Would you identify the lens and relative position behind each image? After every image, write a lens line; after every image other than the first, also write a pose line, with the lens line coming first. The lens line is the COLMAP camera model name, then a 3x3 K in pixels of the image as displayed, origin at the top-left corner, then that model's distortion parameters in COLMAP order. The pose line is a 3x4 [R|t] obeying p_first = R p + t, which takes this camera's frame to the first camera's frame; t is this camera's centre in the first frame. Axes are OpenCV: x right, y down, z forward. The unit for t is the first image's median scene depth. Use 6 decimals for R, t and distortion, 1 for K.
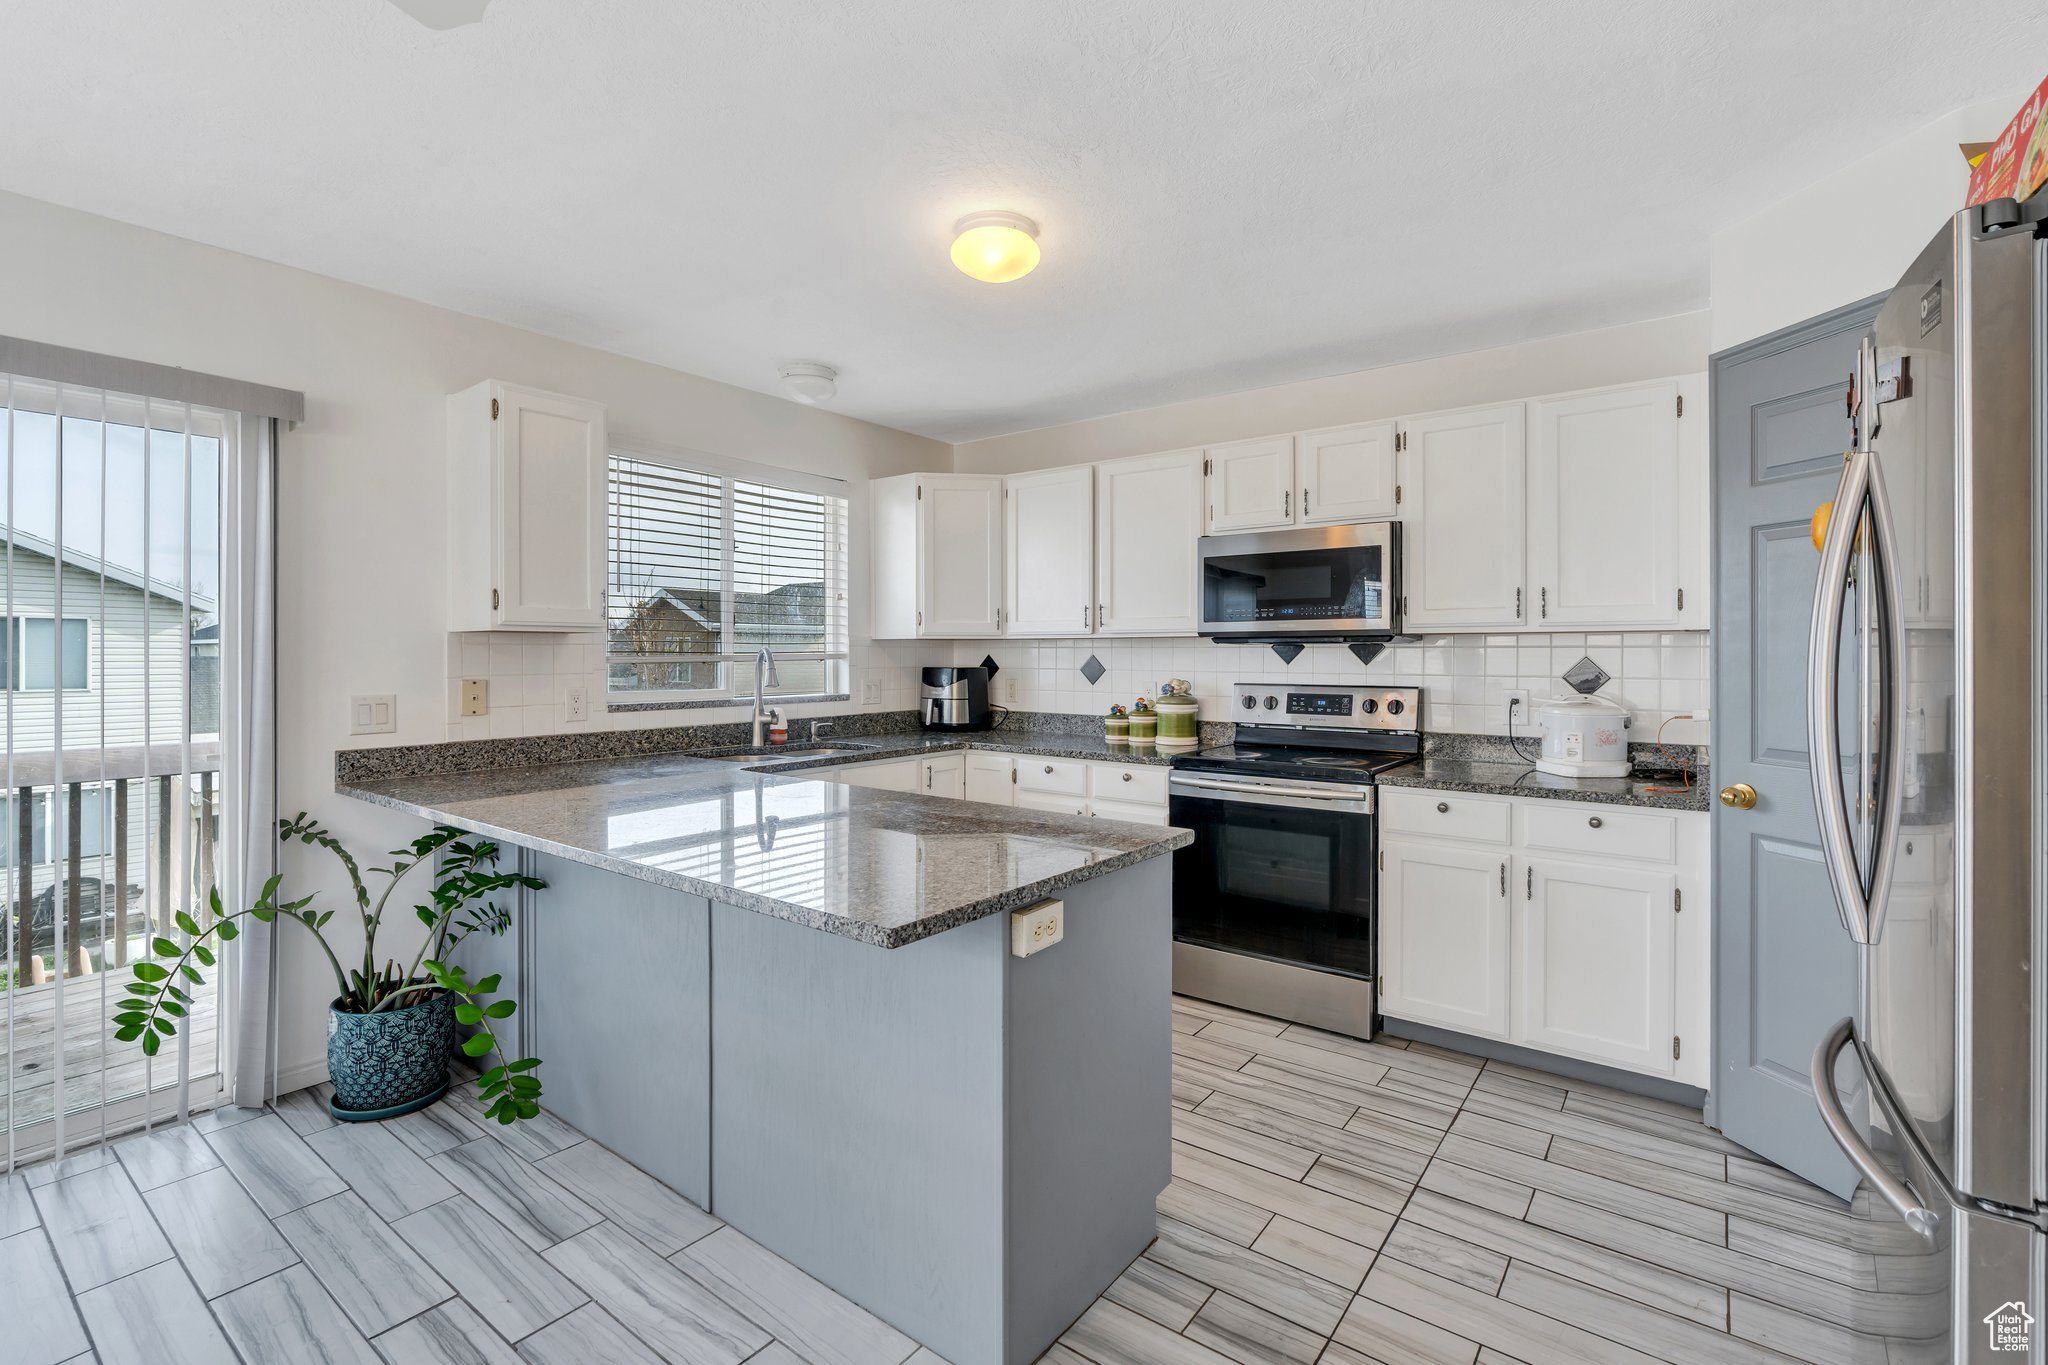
lens RADIAL K [[934.5, 0, 1026.7], [0, 934.5, 663.2], [0, 0, 1]] dist [-0.008357, -0.000269]
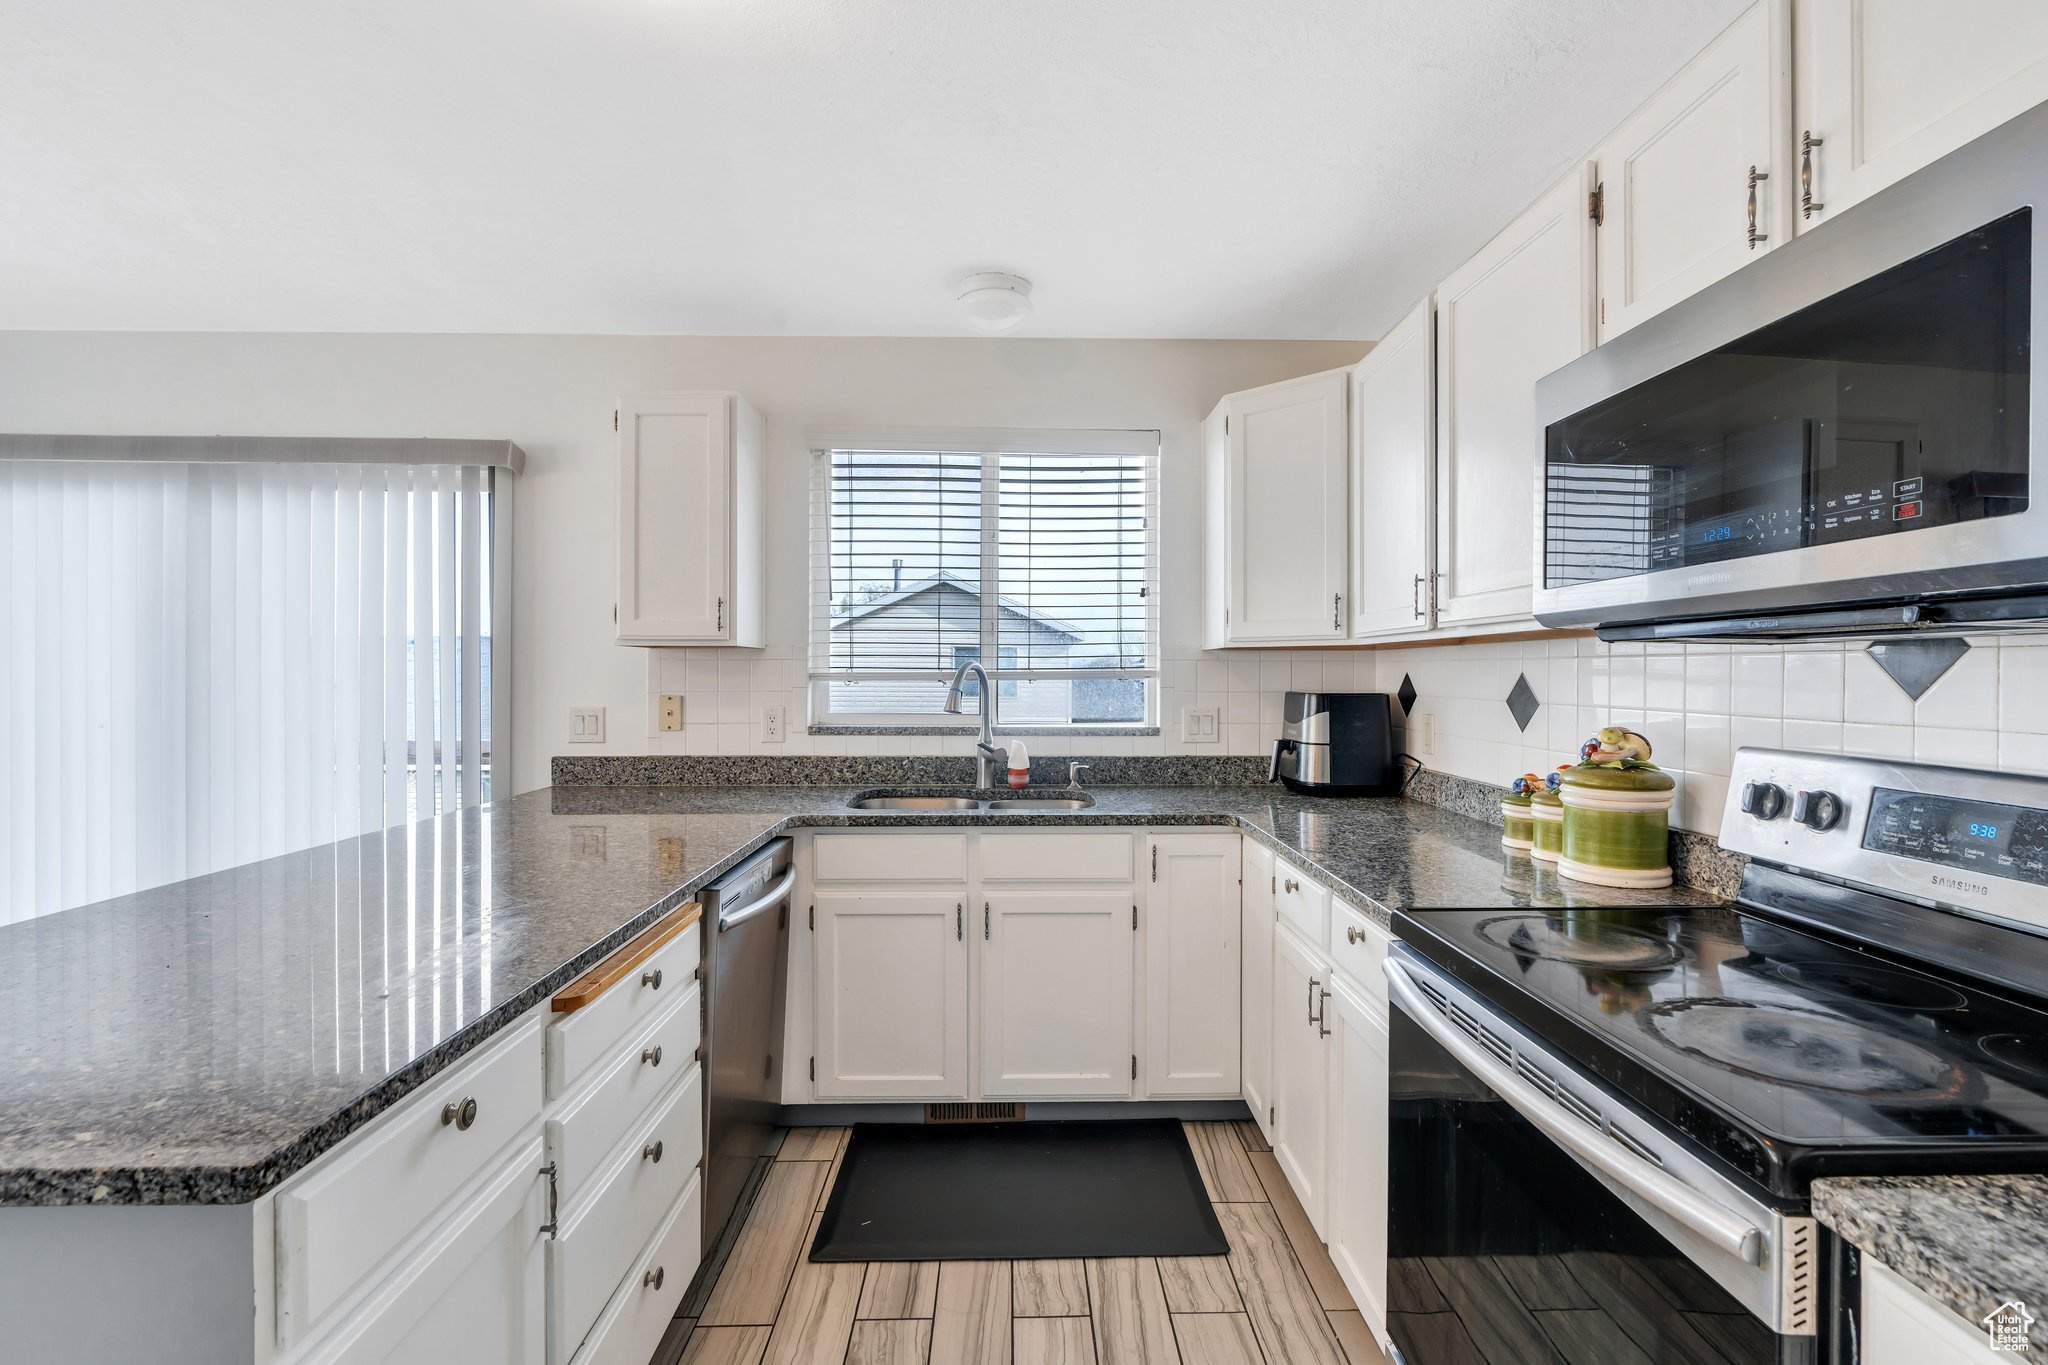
lens RADIAL K [[934.5, 0, 1026.7], [0, 934.5, 663.2], [0, 0, 1]] dist [-0.008357, -0.000269]
pose [[0.616321, -0.004425, -0.787483, 0.342409], [-0.009766, 0.999864, -0.013262, -0.005590], [0.787435, 0.015864, 0.616194, 0.531651]]
